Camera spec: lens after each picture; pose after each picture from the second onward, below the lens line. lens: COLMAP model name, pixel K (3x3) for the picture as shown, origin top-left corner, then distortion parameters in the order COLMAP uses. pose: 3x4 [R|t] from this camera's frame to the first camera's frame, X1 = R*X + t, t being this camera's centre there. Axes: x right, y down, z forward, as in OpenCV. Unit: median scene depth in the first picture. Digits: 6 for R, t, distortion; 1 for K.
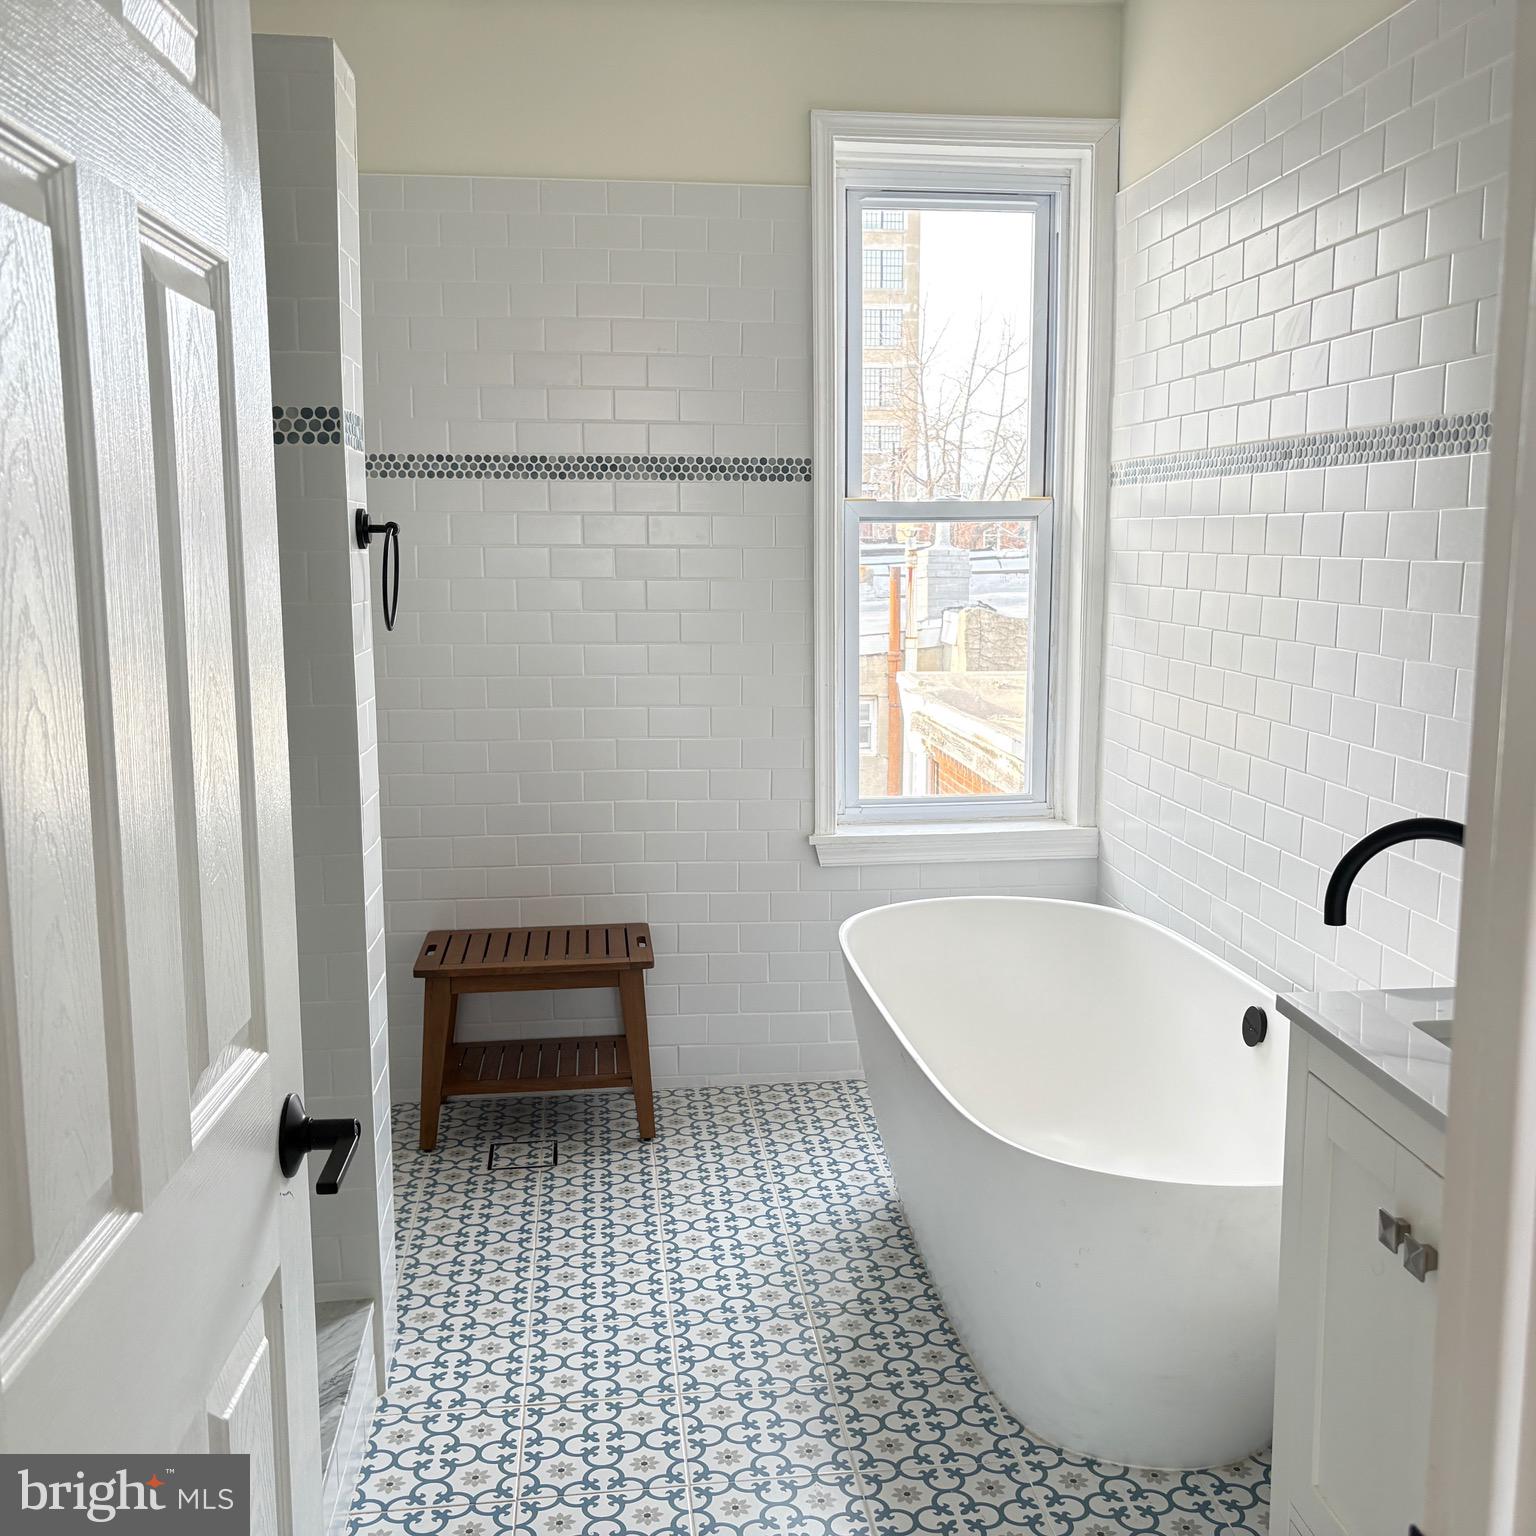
lens RADIAL K [[1552.5, 0, 775.0], [0, 1552.5, 768.4], [0, 0, 1]] dist [0.017709, 0.000000]
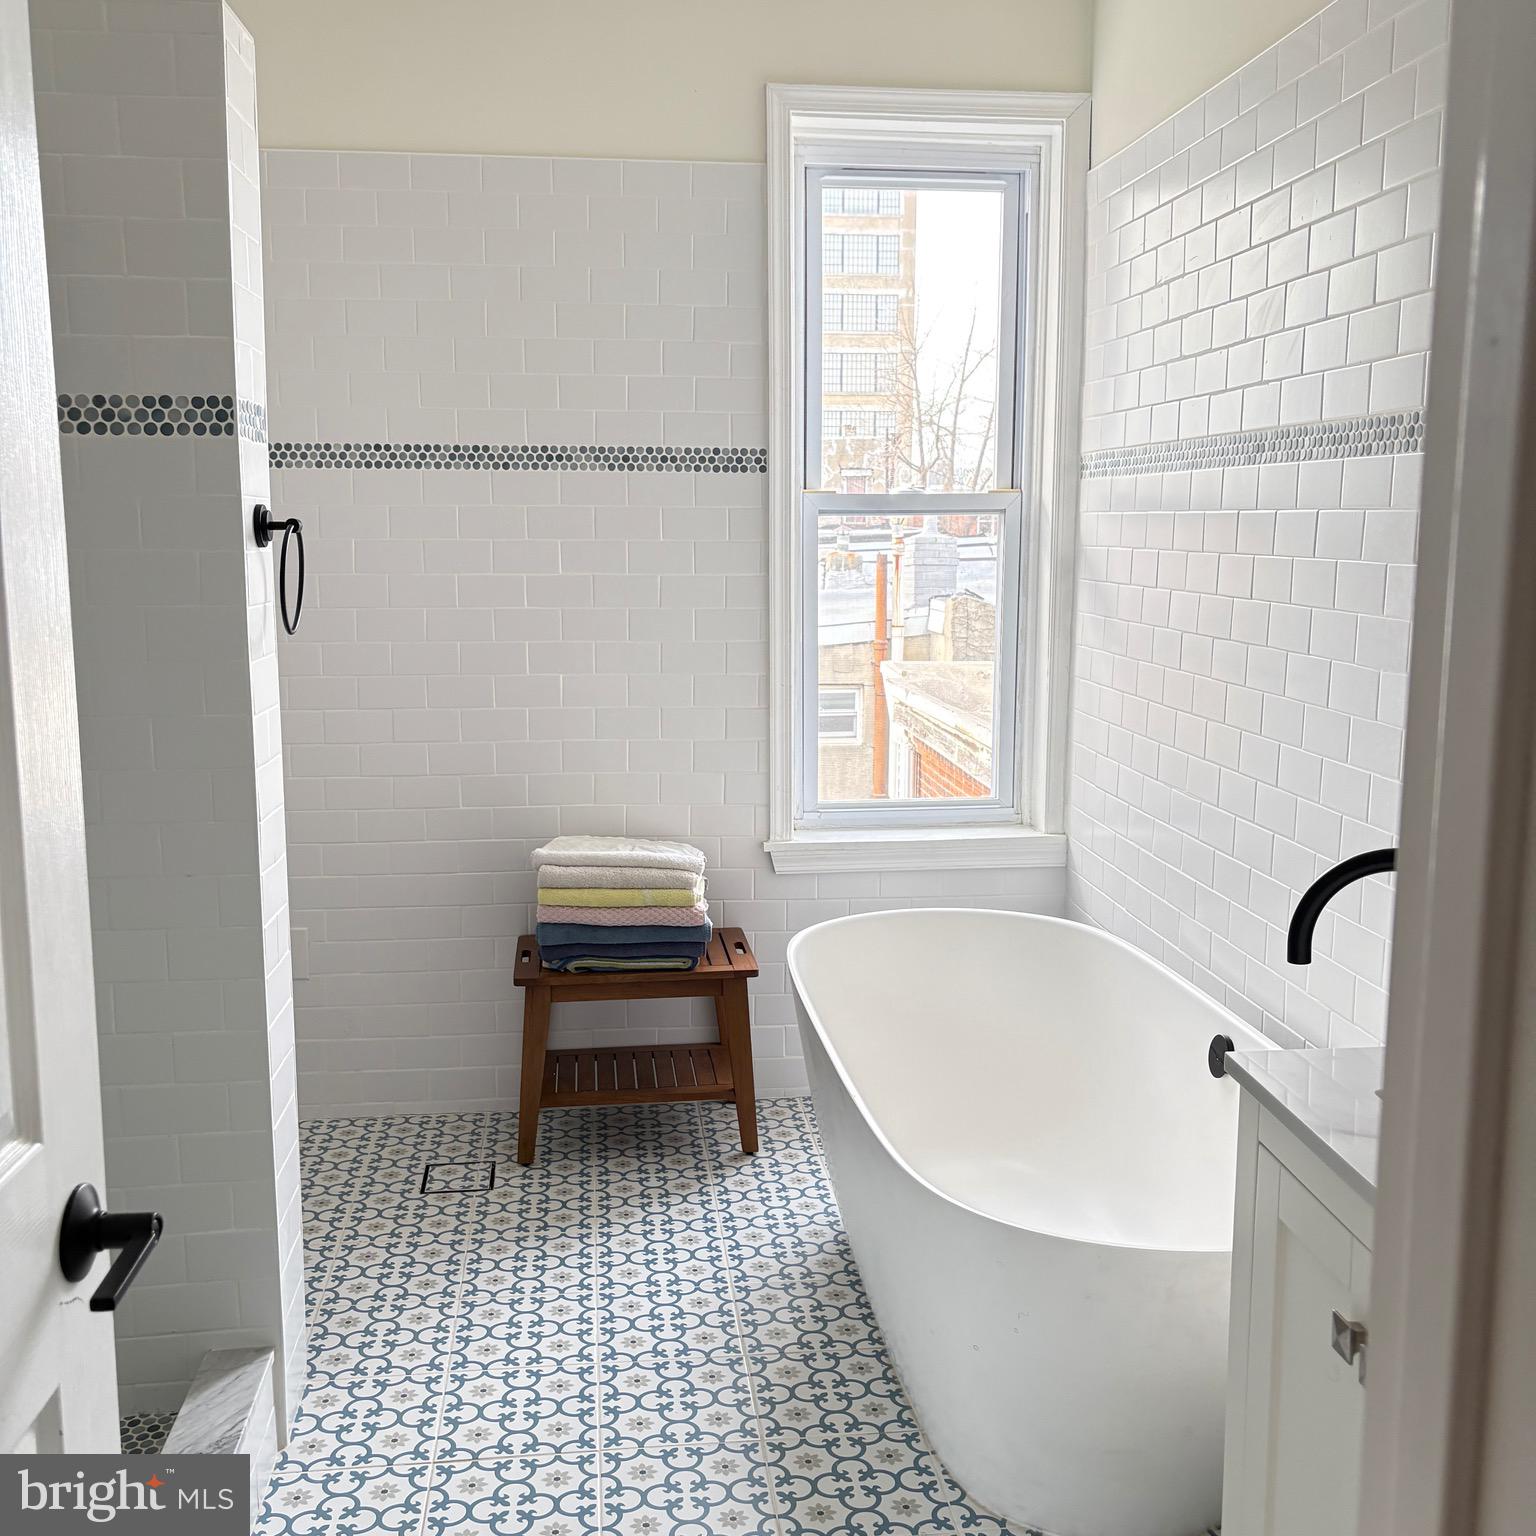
lens RADIAL K [[1552.5, 0, 752.8], [0, 1552.5, 755.5], [0, 0, 1]] dist [0.017709, 0.000000]
pose [[0.999929, 0.004641, -0.011002, 0.027938], [-0.004623, 0.999988, 0.001603, -0.012991], [0.011009, -0.001552, 0.999938, 0.046735]]
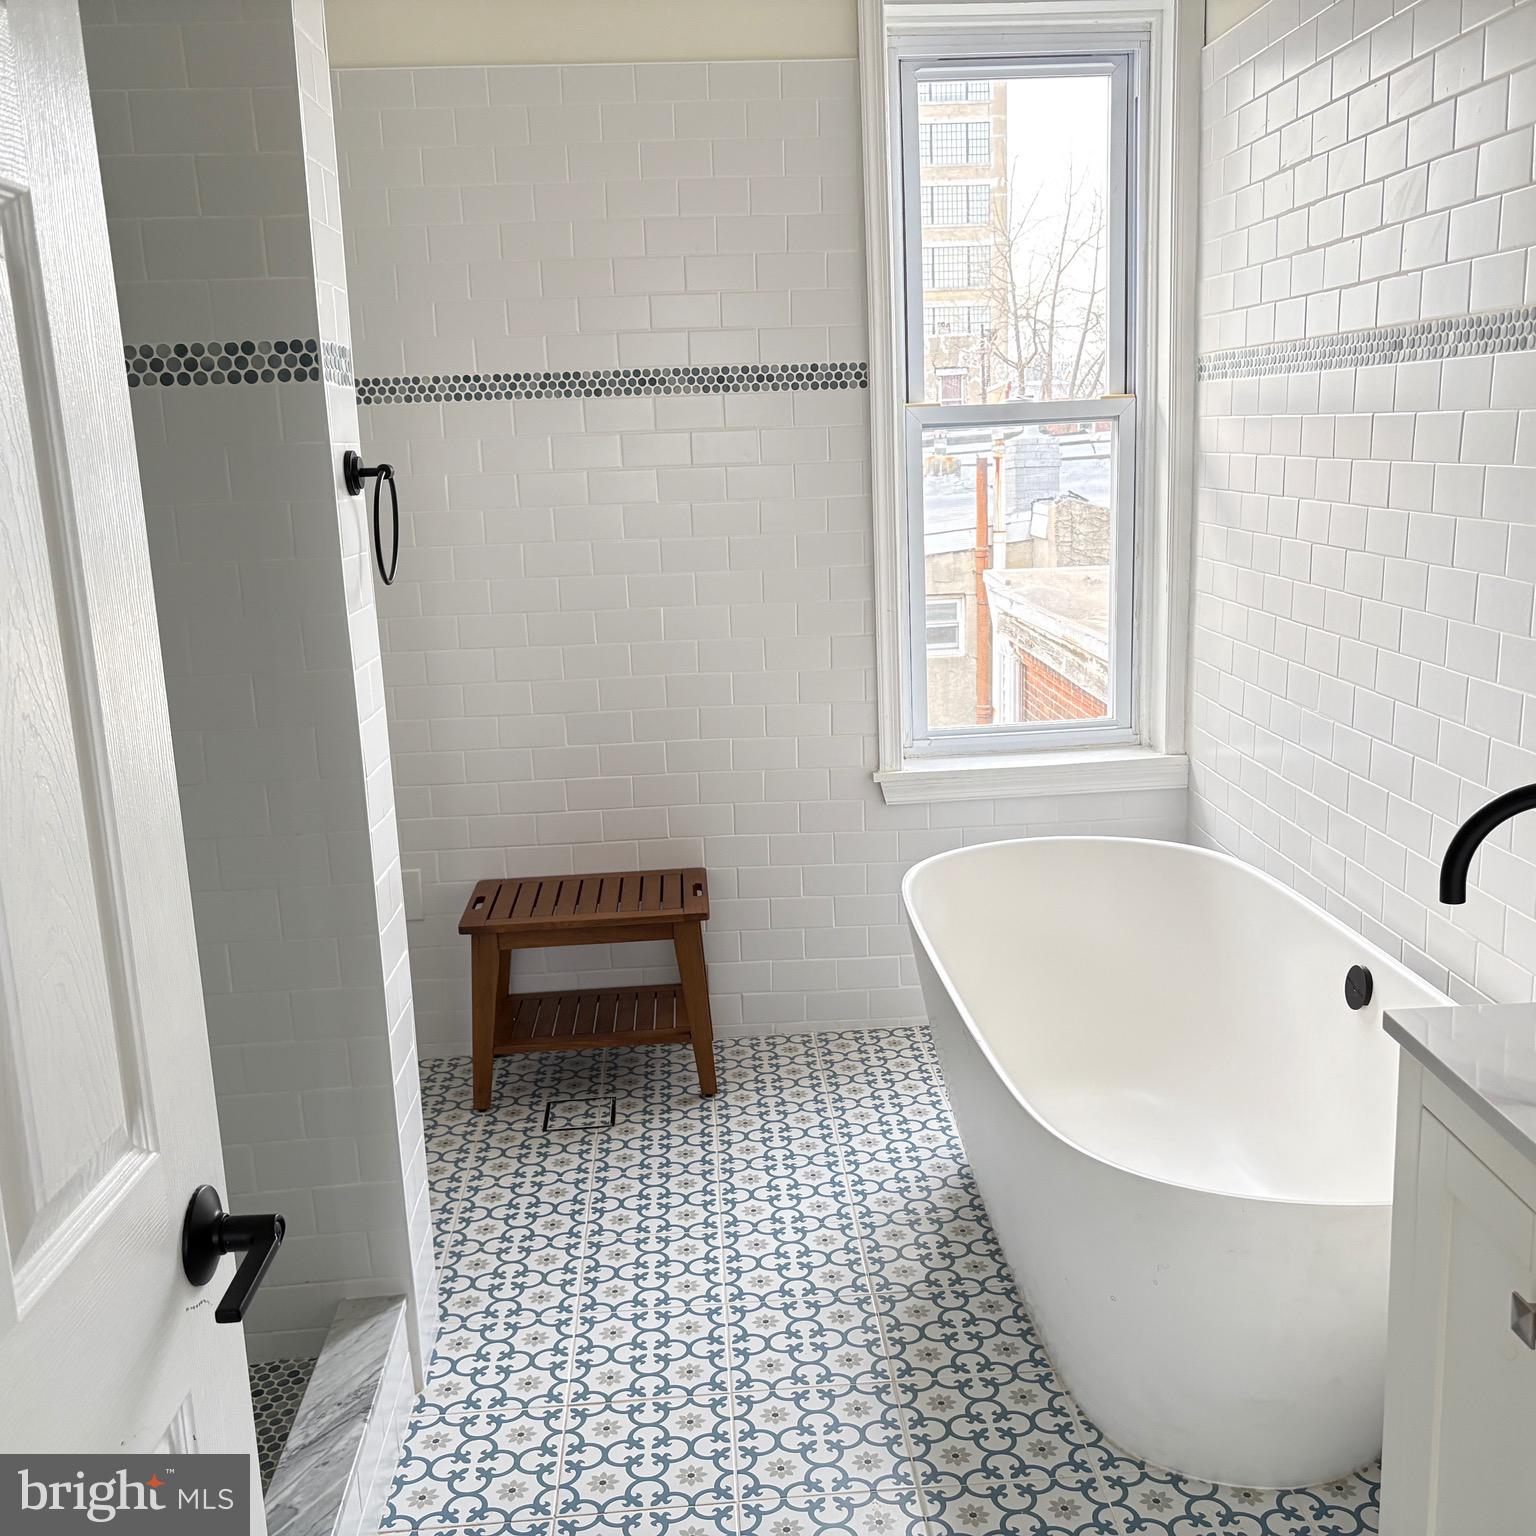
lens RADIAL K [[1552.5, 0, 772.4], [0, 1552.5, 774.8], [0, 0, 1]] dist [0.017709, 0.000000]
pose [[0.997701, -0.022127, -0.064050, 0.022559], [0.026684, 0.997106, 0.071186, -0.025310], [0.062290, -0.072732, 0.995405, 0.068826]]
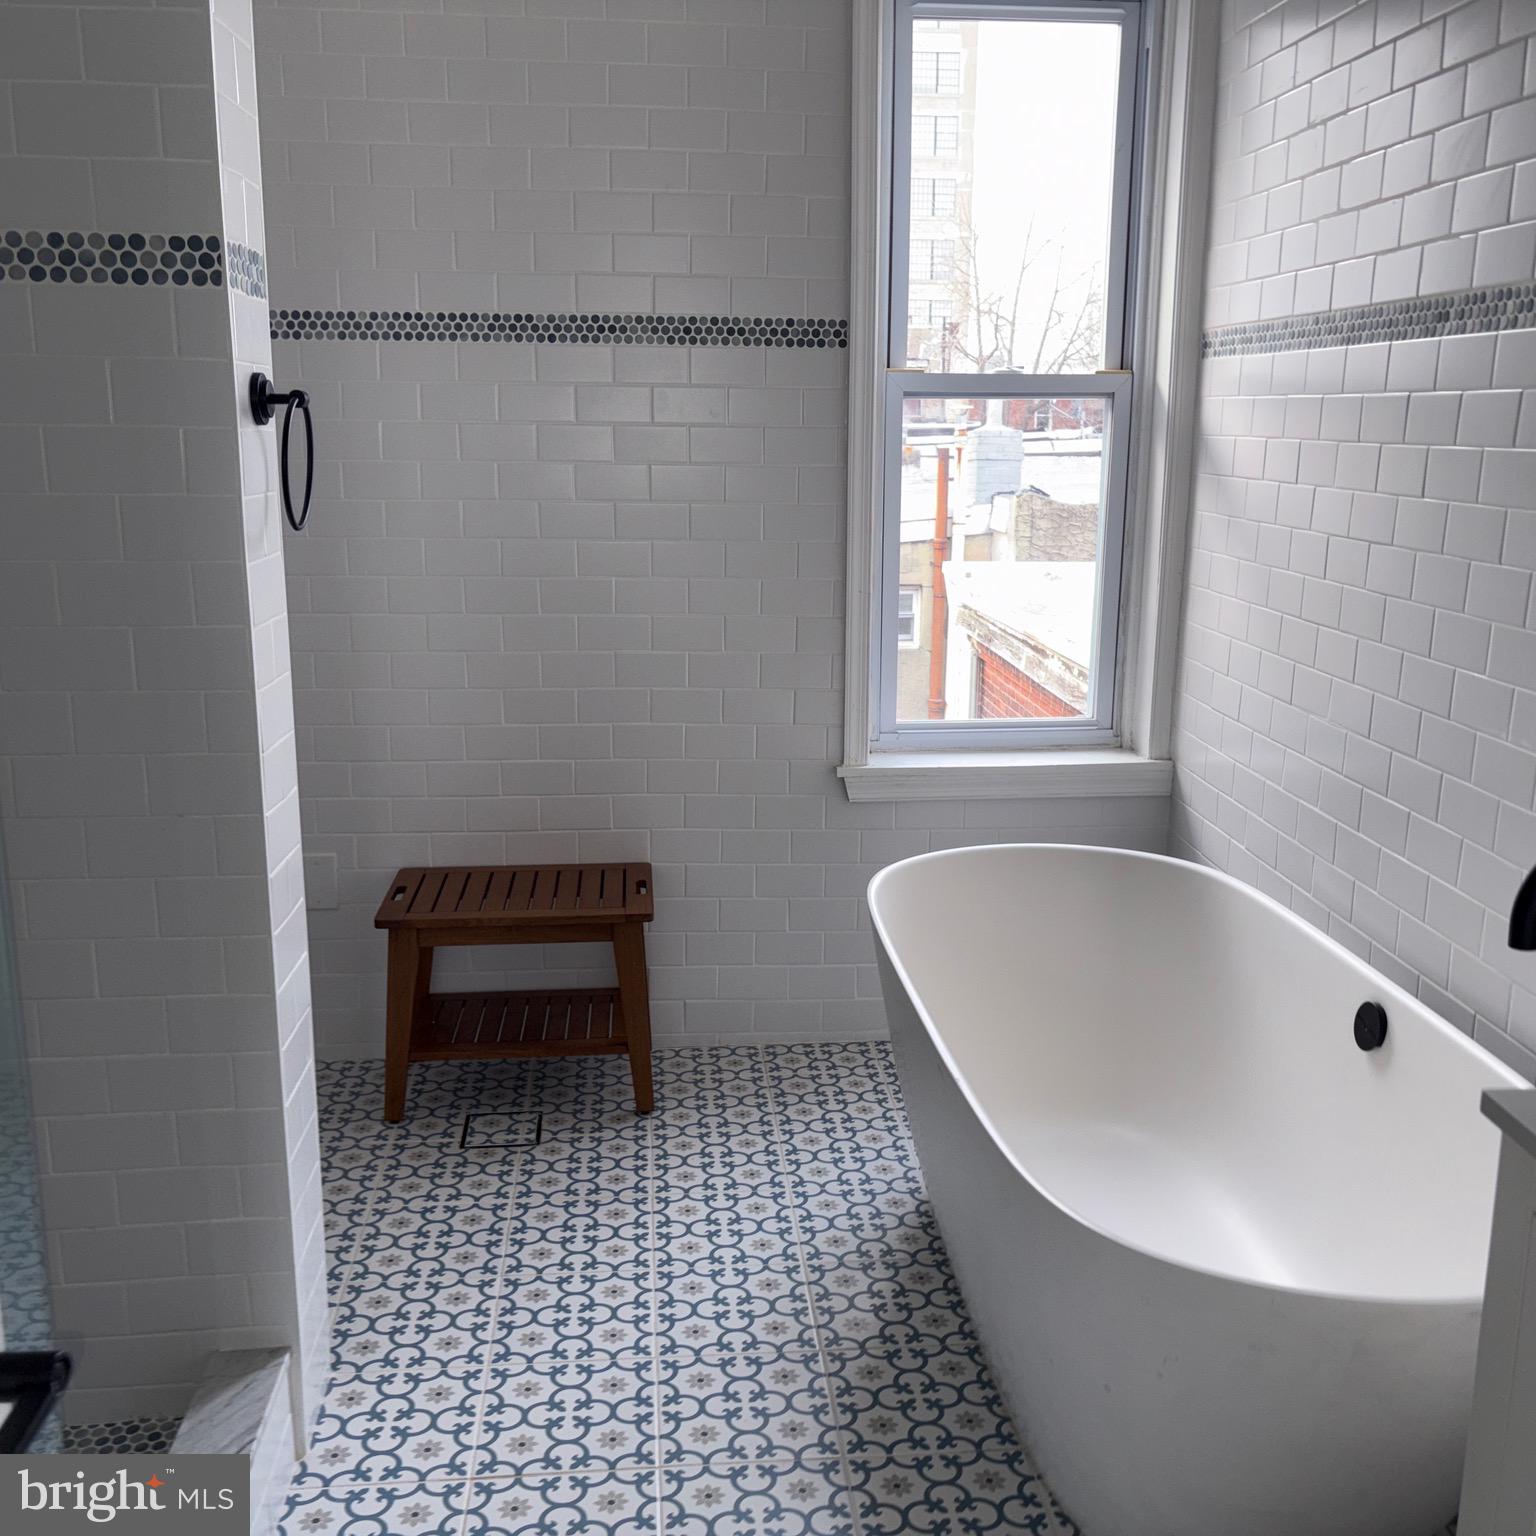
lens RADIAL K [[1552.5, 0, 775.2], [0, 1552.5, 767.7], [0, 0, 1]] dist [0.017709, 0.000000]
pose [[0.999532, 0.016202, -0.025961, 0.010925], [-0.014205, 0.997057, 0.075336, -0.022054], [0.027106, -0.074932, 0.996820, 0.148765]]
